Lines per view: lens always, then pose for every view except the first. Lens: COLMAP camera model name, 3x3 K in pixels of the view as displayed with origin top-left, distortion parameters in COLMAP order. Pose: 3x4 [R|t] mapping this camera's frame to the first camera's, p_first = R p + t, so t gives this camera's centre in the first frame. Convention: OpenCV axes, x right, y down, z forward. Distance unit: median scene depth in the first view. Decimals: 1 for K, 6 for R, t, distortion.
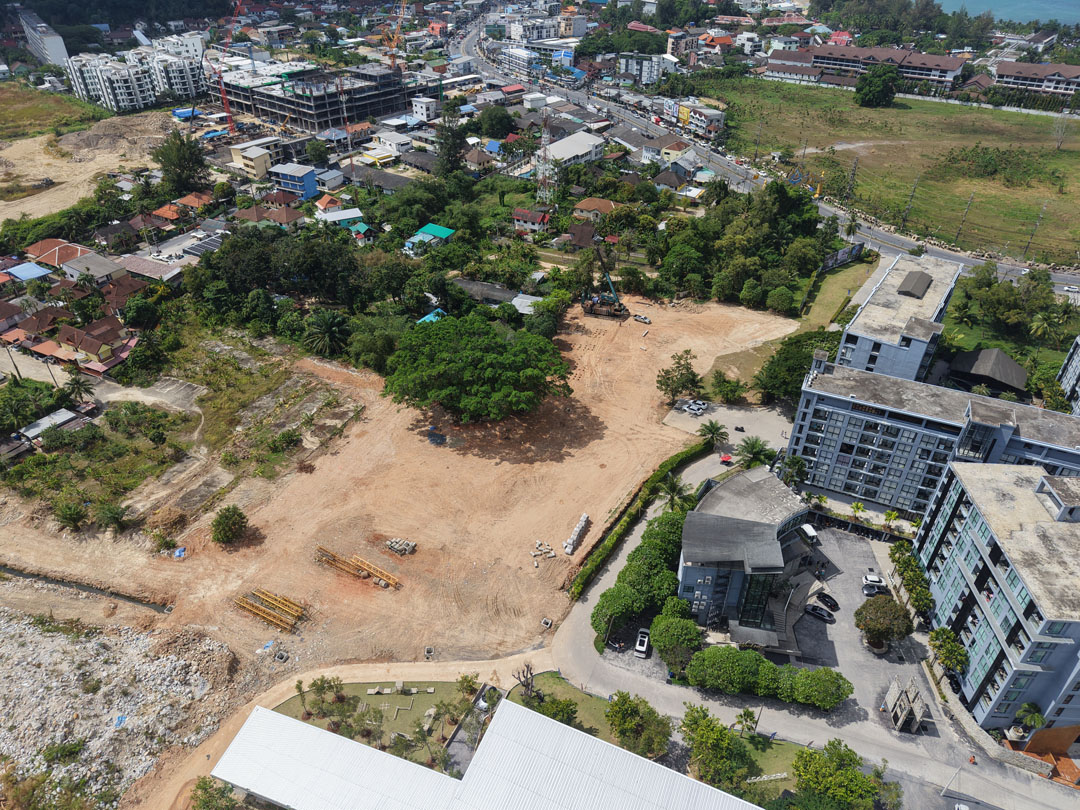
lens RADIAL K [[730.7, 0, 540.0], [0, 730.7, 405.0], [0, 0, 1]] dist [0.005396, 0.001350]
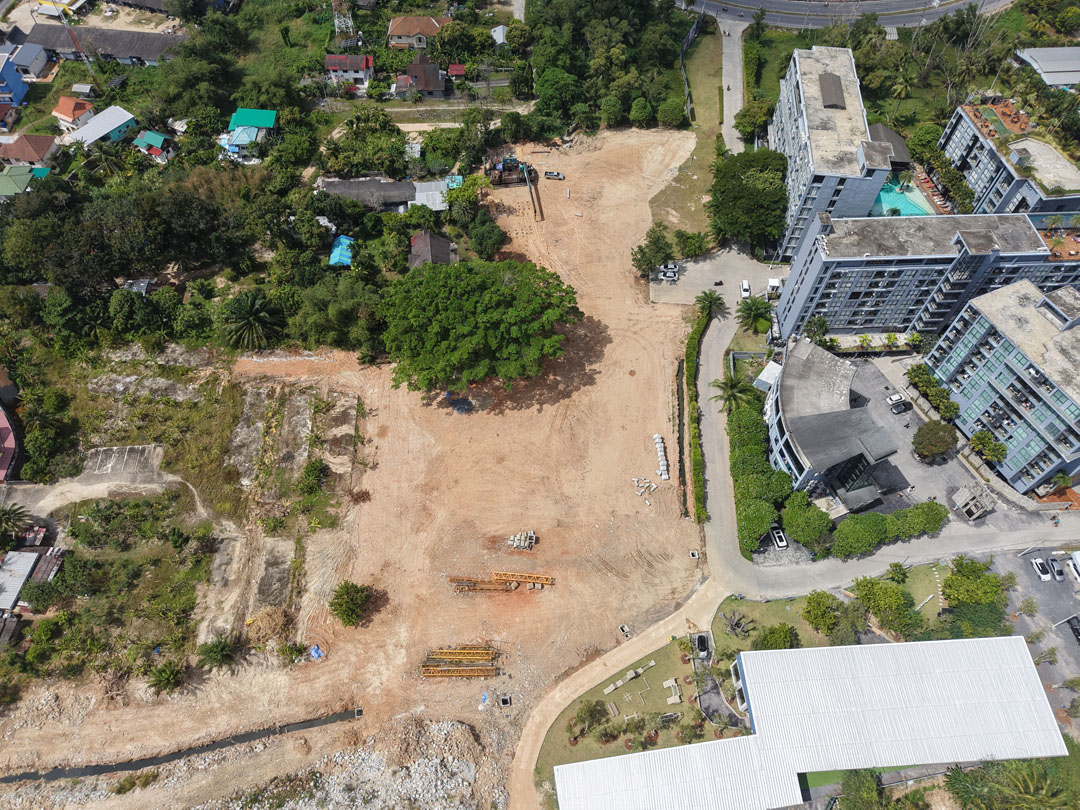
lens RADIAL K [[730.7, 0, 540.0], [0, 730.7, 405.0], [0, 0, 1]] dist [0.005396, 0.001350]
pose [[0.883098, -0.383178, 0.270763, -0.380296], [0.261158, 0.880865, 0.394808, -0.369774], [-0.389787, -0.277942, 0.877960, 0.170539]]
